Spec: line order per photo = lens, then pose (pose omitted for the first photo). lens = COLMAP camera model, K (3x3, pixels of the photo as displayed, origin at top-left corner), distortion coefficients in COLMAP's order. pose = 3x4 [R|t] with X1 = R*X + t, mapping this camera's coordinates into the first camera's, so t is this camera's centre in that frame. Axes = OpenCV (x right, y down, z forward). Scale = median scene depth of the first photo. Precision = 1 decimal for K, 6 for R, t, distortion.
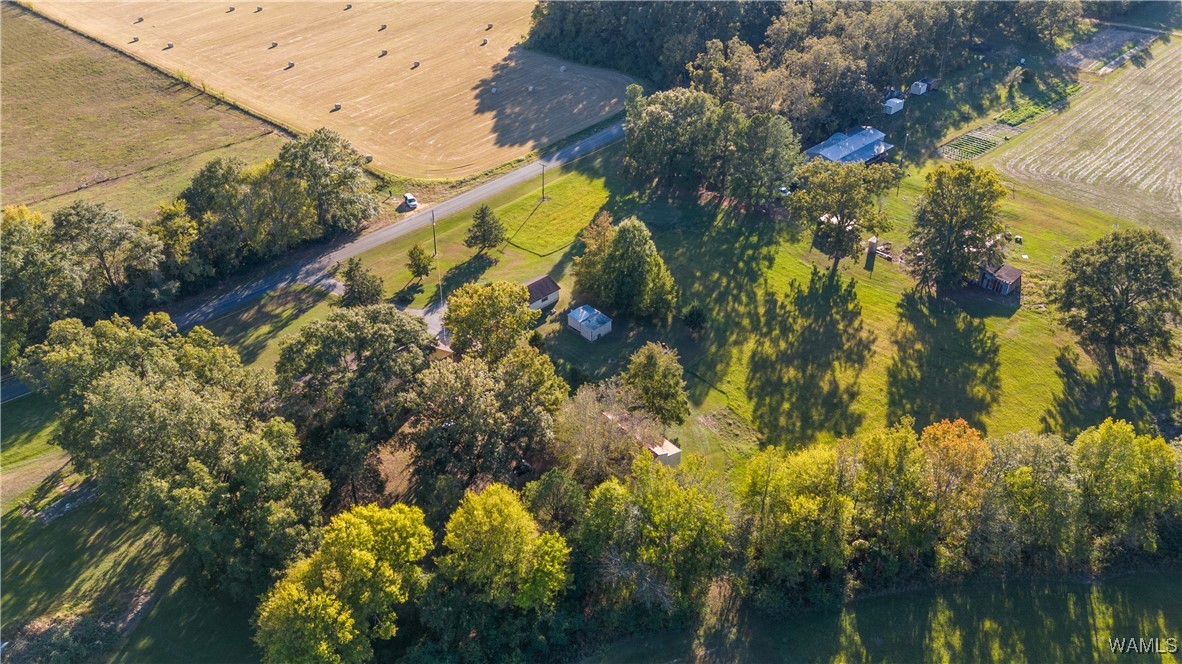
lens RADIAL K [[867.9, 0, 577.6], [0, 867.9, 331.3], [0, 0, 1]] dist [0.061360, -0.051314]
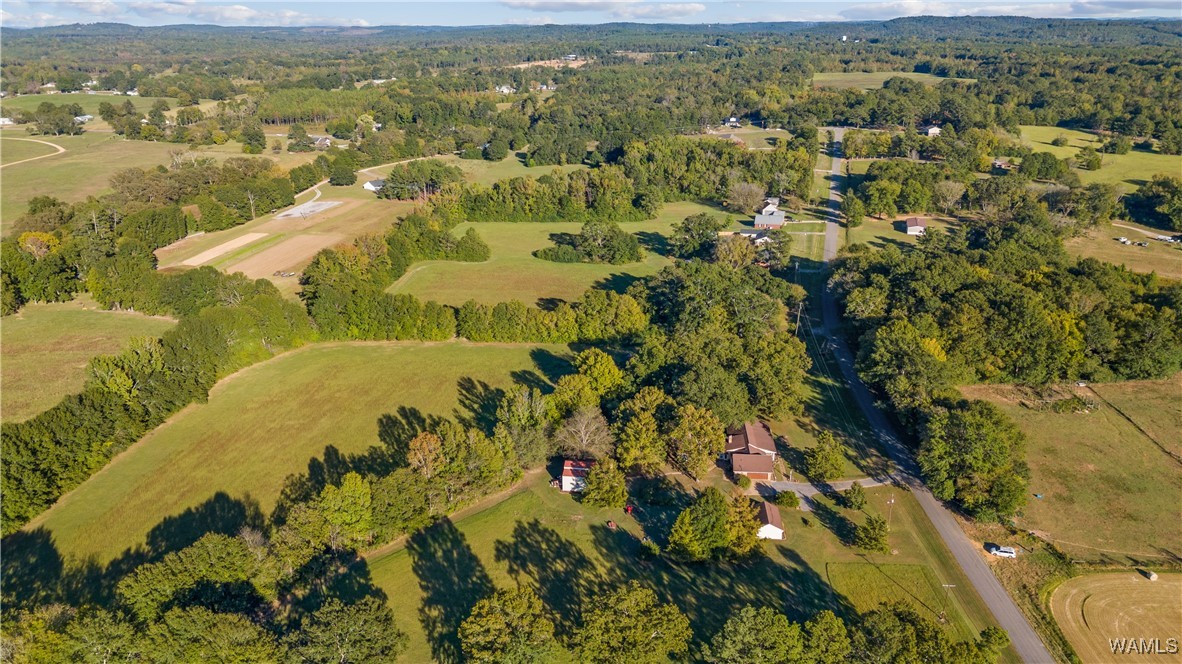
lens RADIAL K [[867.9, 0, 584.7], [0, 867.9, 337.8], [0, 0, 1]] dist [0.061360, -0.051314]
pose [[-0.747369, 0.256508, -0.612898, 0.750836], [-0.353125, 0.628041, 0.693447, -0.881615], [0.562799, 0.734690, -0.378799, 1.014040]]
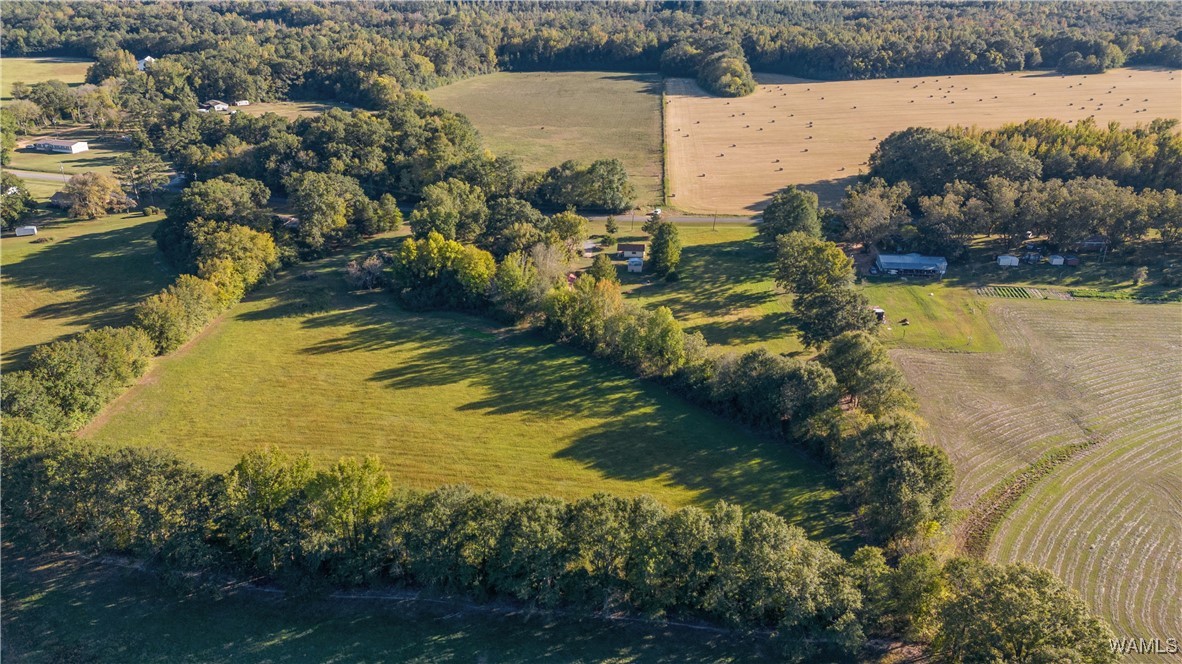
lens RADIAL K [[867.9, 0, 596.8], [0, 867.9, 333.2], [0, 0, 1]] dist [0.061360, -0.051314]
pose [[0.654242, 0.337259, -0.676923, 1.150832], [-0.444831, 0.895468, 0.016217, 0.117510], [0.611632, 0.290507, 0.735875, -0.395841]]
